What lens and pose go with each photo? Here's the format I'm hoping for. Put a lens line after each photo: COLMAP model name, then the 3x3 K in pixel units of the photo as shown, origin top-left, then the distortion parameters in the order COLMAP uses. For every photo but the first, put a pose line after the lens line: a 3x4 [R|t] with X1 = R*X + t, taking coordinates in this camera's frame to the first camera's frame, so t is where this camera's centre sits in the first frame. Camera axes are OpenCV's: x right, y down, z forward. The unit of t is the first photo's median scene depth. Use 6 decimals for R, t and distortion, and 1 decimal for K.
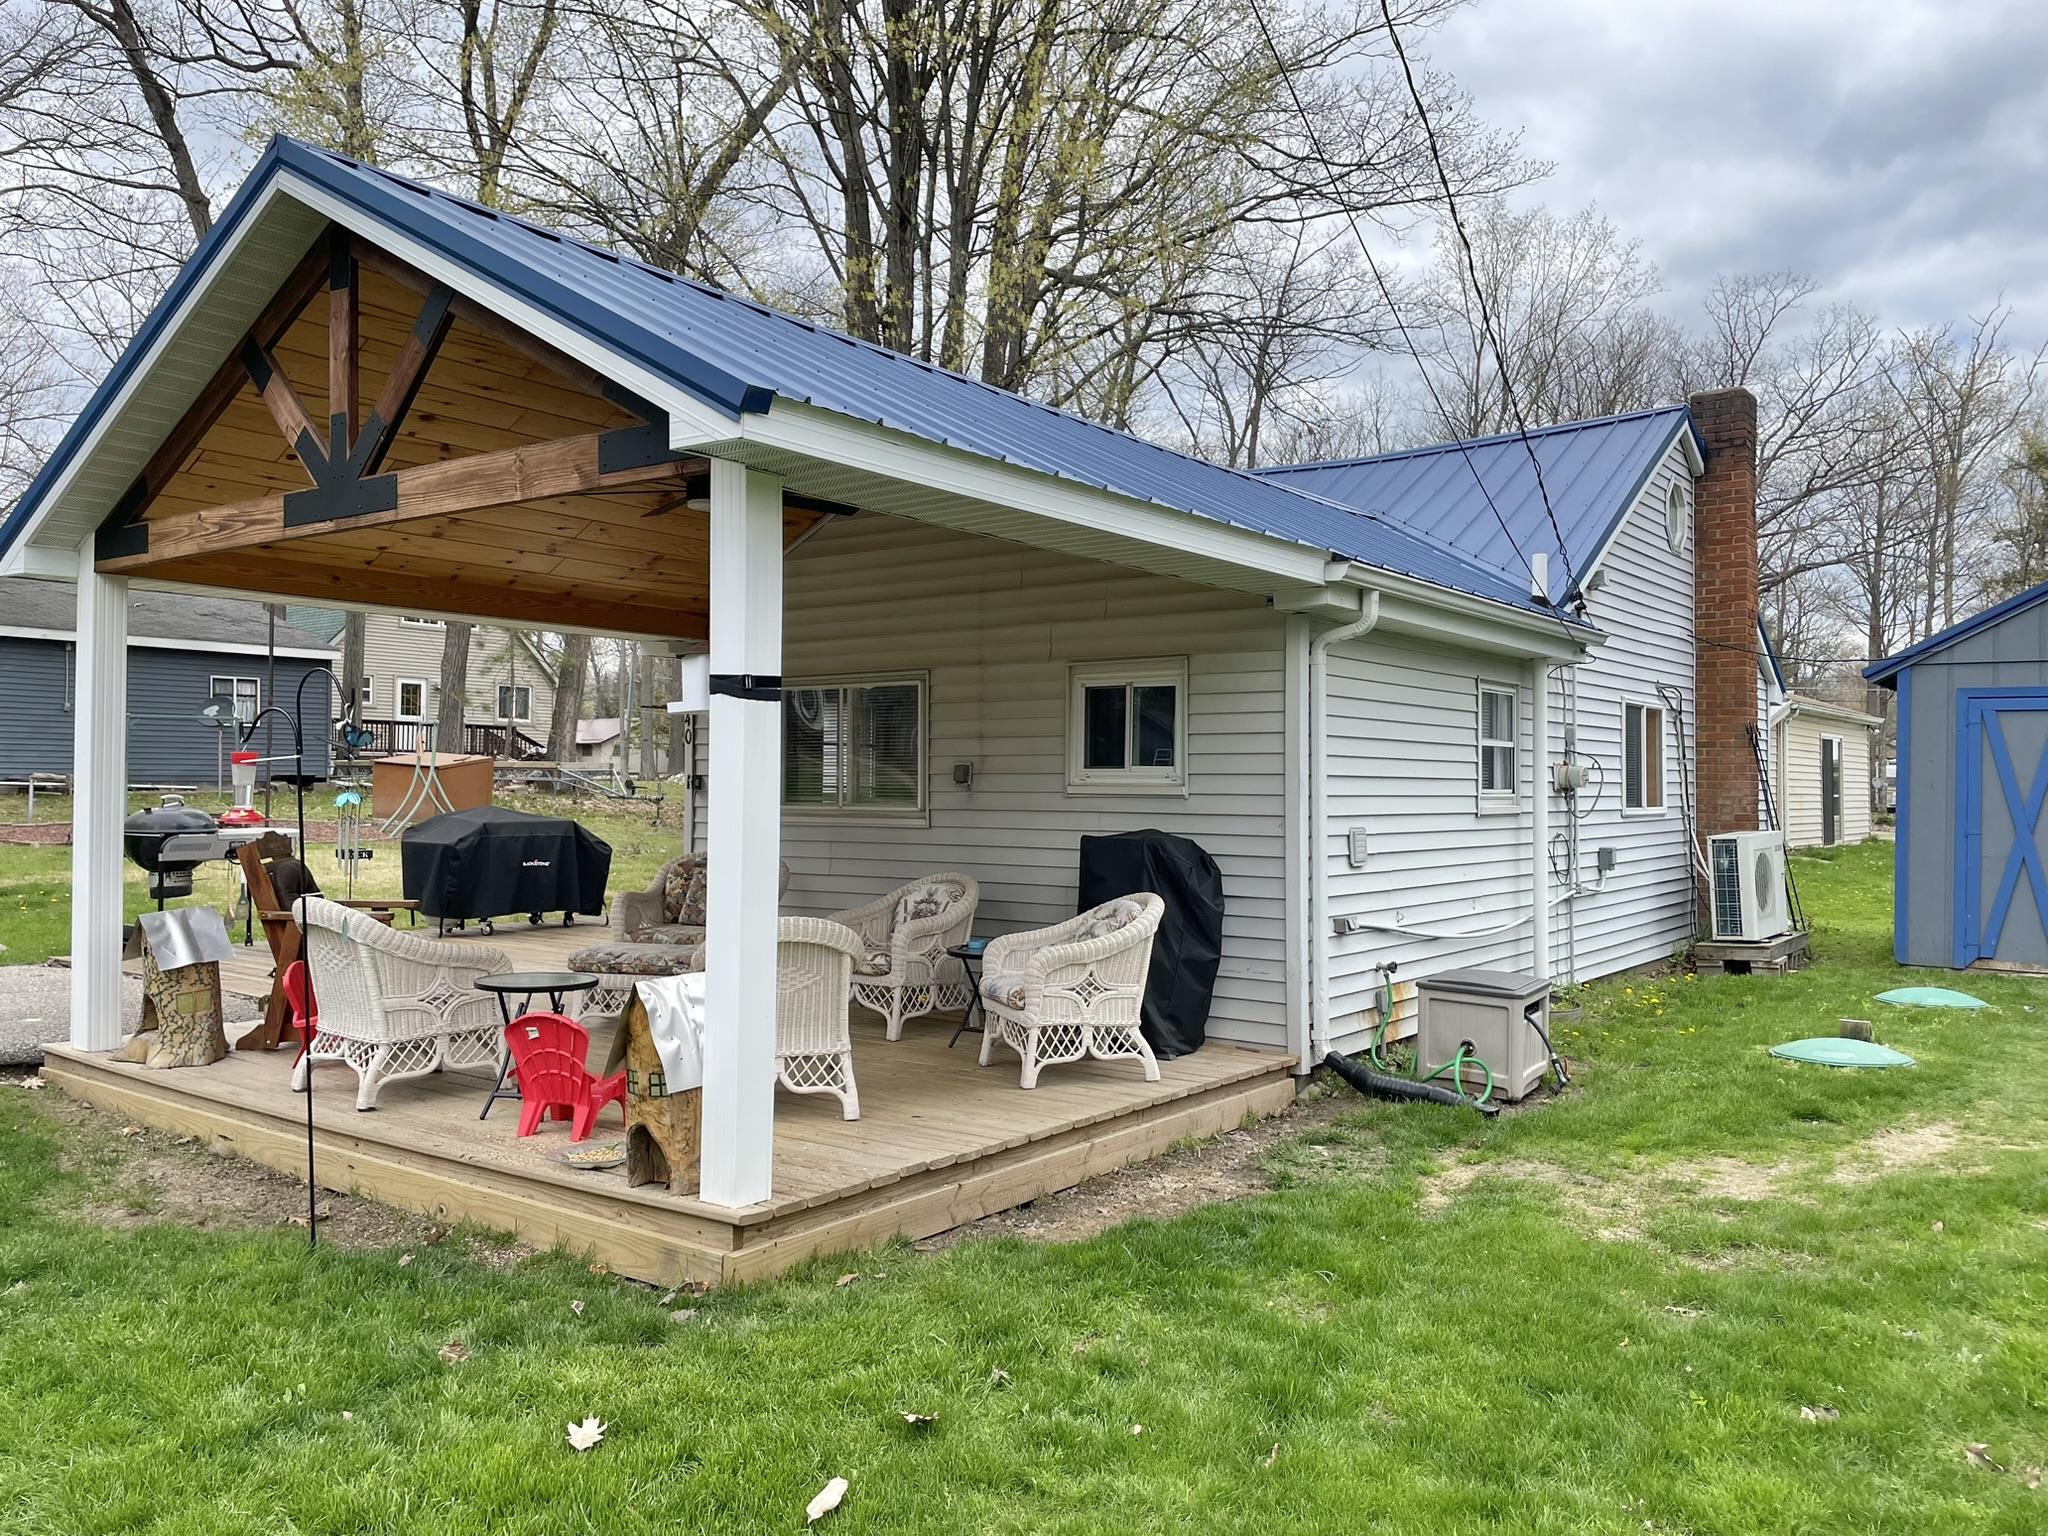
lens RADIAL K [[1553.7, 0, 1024.0], [0, 1553.7, 768.0], [0, 0, 1]] dist [0.074666, -0.086777]
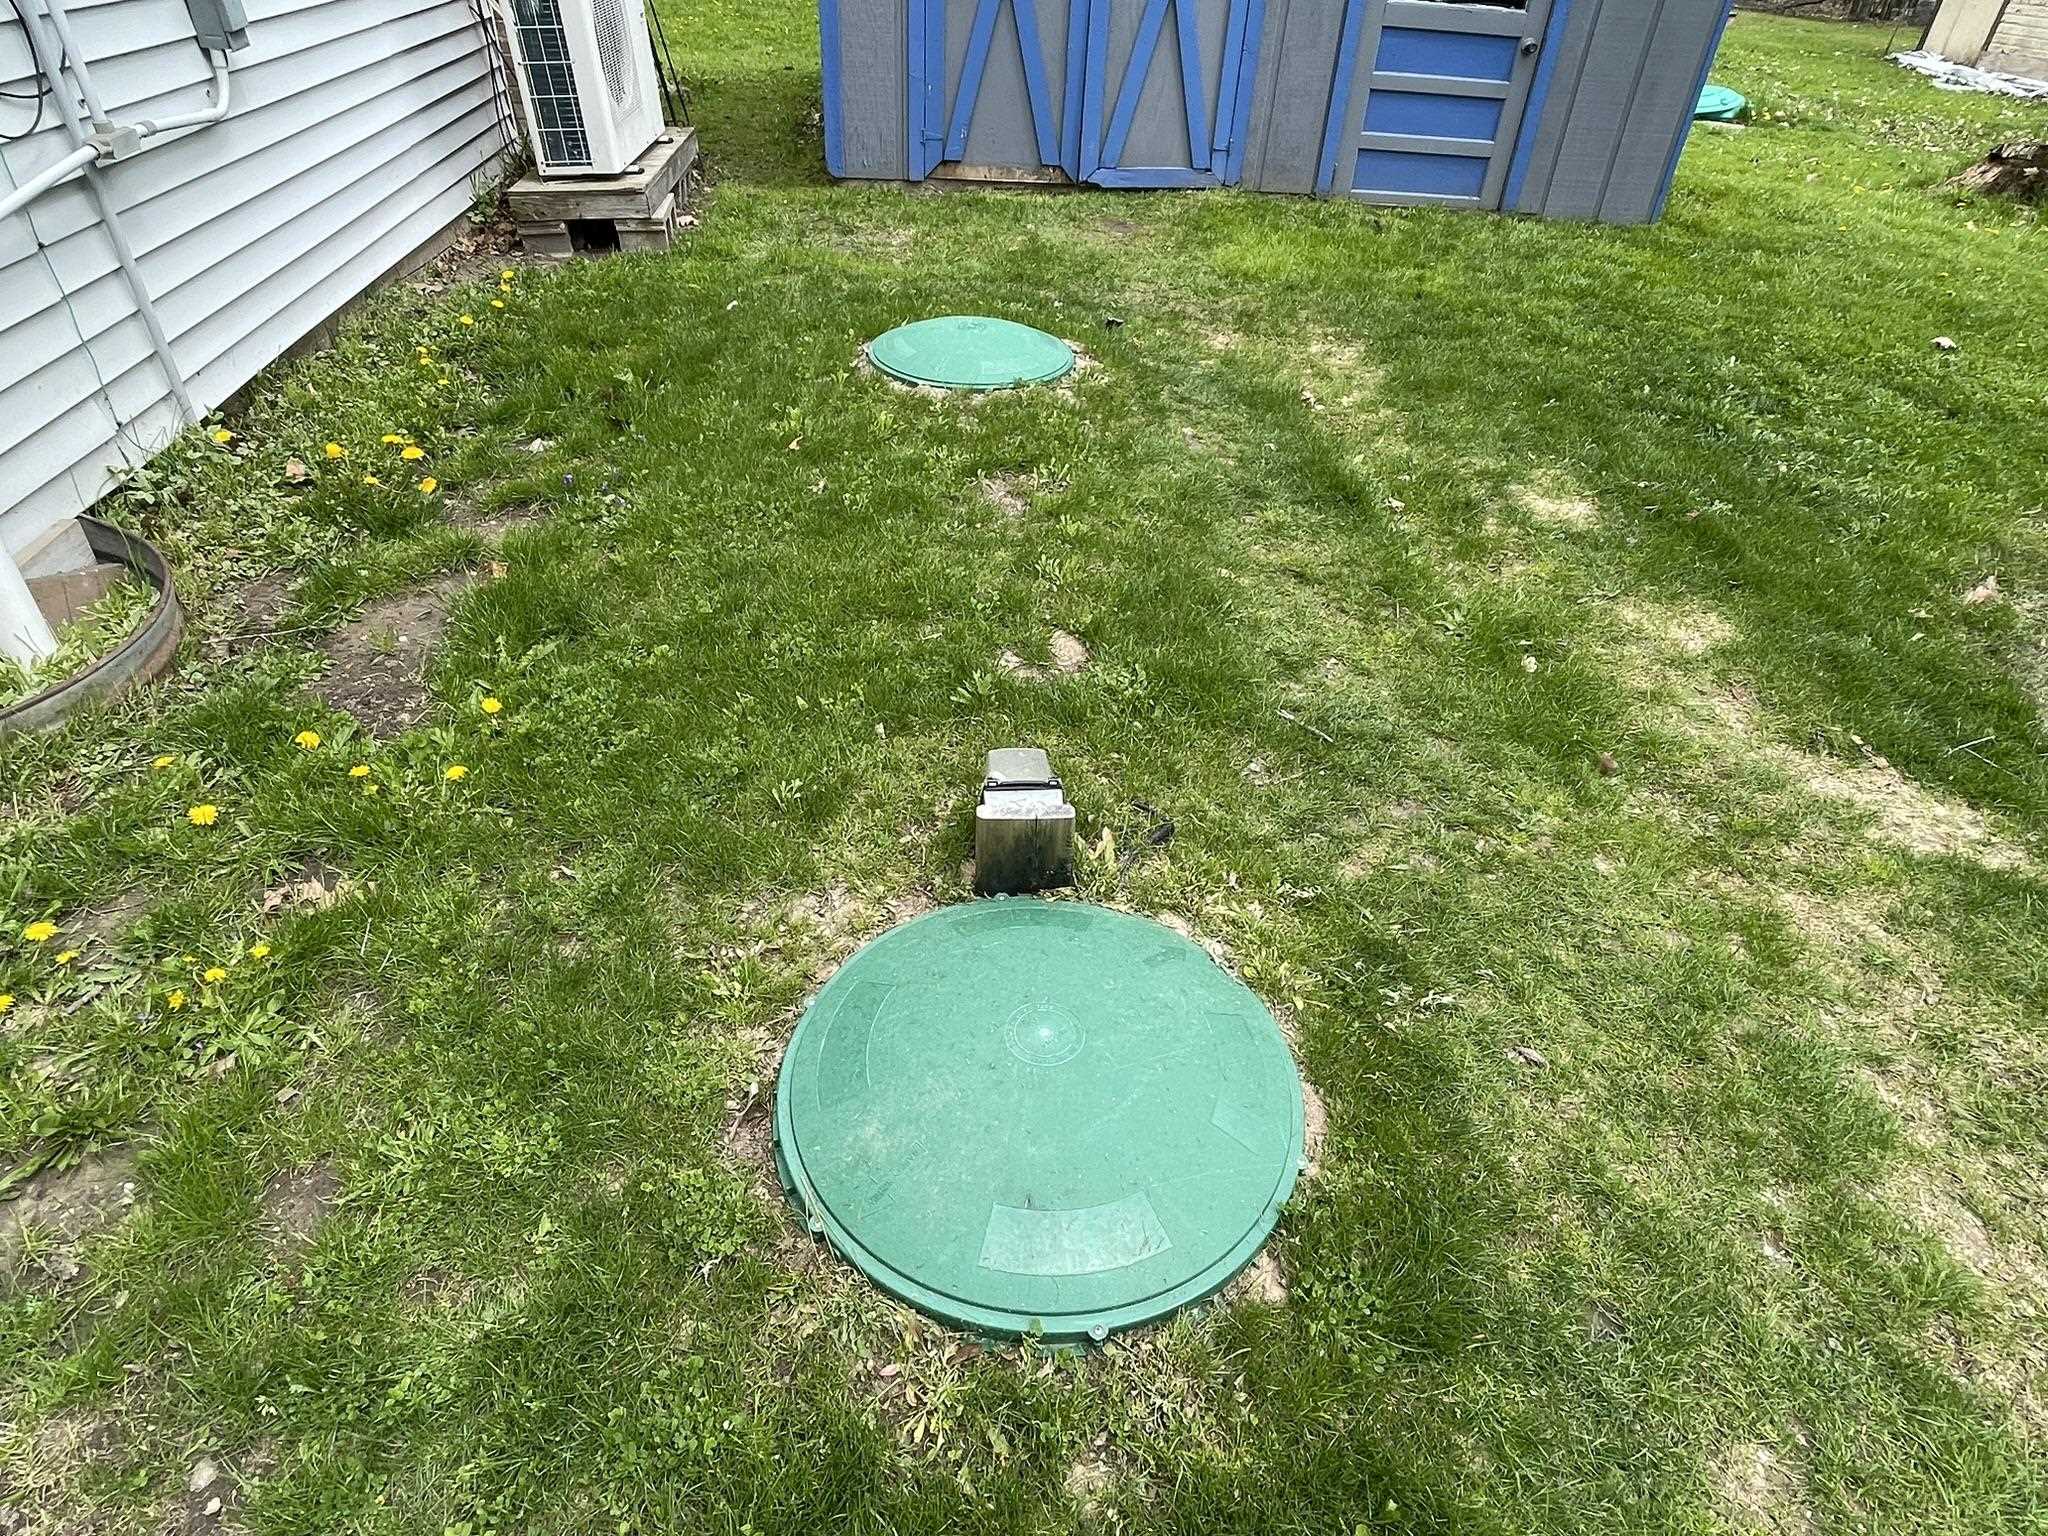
lens RADIAL K [[1196.5, 0, 999.5], [0, 1196.5, 765.3], [0, 0, 1]] dist [-0.002173, -0.000810]
pose [[0.751167, -0.377727, 0.541360, 0.386324], [-0.034724, 0.796357, 0.603830, 0.032025], [-0.659198, -0.472375, 0.585081, 0.842340]]
